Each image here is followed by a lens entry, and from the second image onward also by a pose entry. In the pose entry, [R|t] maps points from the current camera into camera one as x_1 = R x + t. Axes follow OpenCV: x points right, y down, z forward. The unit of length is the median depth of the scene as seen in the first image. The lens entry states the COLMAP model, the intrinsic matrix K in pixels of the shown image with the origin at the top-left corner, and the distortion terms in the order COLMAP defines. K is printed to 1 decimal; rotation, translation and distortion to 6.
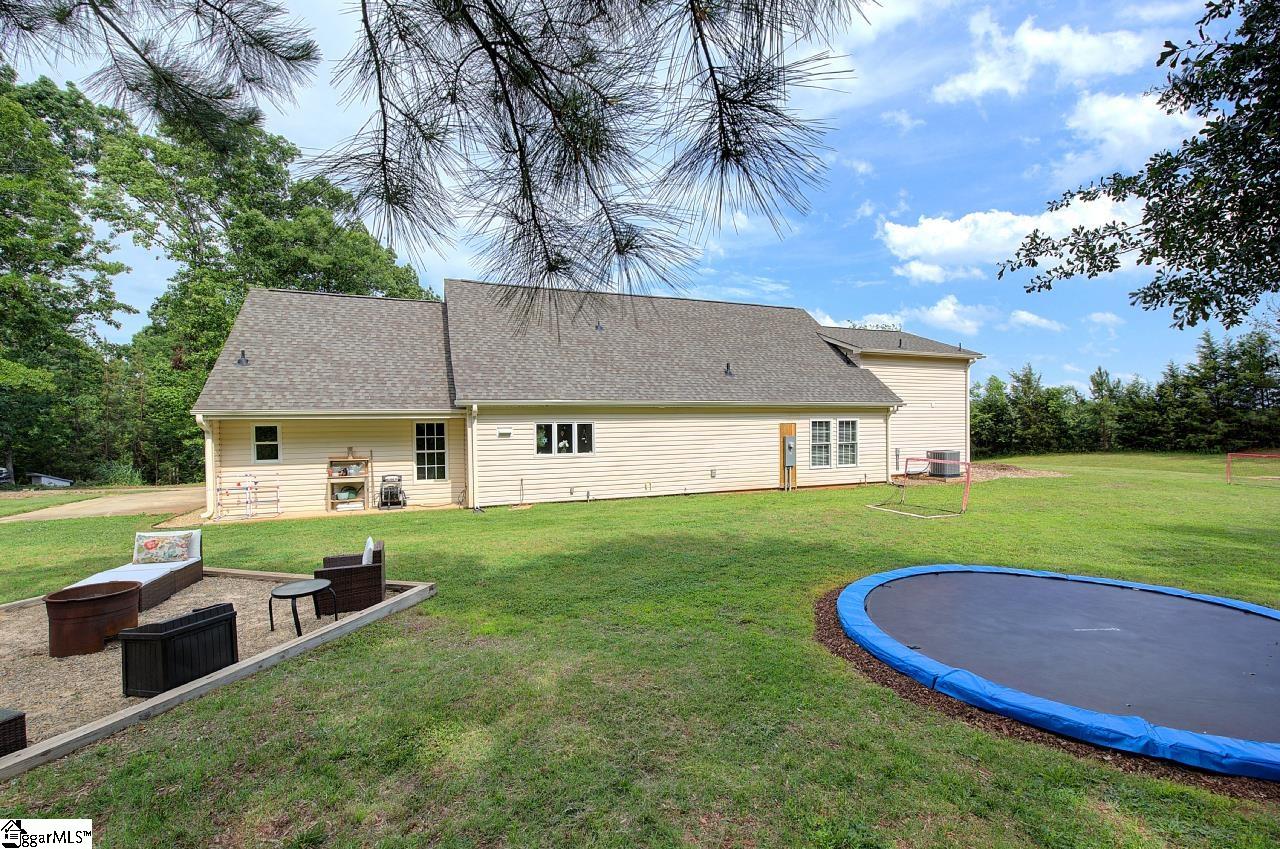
lens RADIAL K [[557.8, 0, 641.7], [0, 557.8, 424.7], [0, 0, 1]] dist [0.002573, 0.000332]
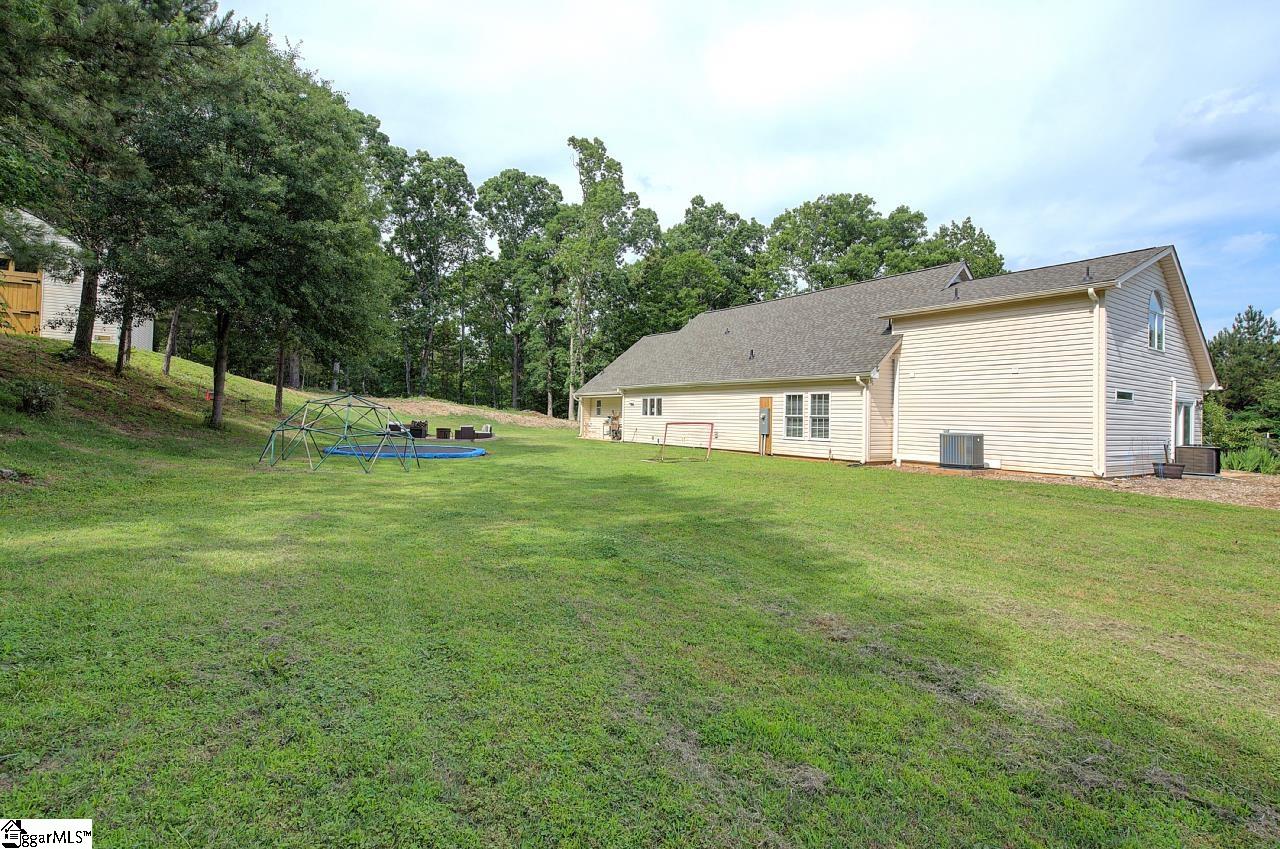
lens RADIAL K [[557.8, 0, 641.2], [0, 557.8, 418.4], [0, 0, 1]] dist [0.002573, 0.000332]
pose [[0.244468, 0.019079, -0.969470, 1.284046], [-0.027140, 0.999549, 0.012828, 0.032784], [0.969277, 0.023175, 0.244876, 0.466697]]
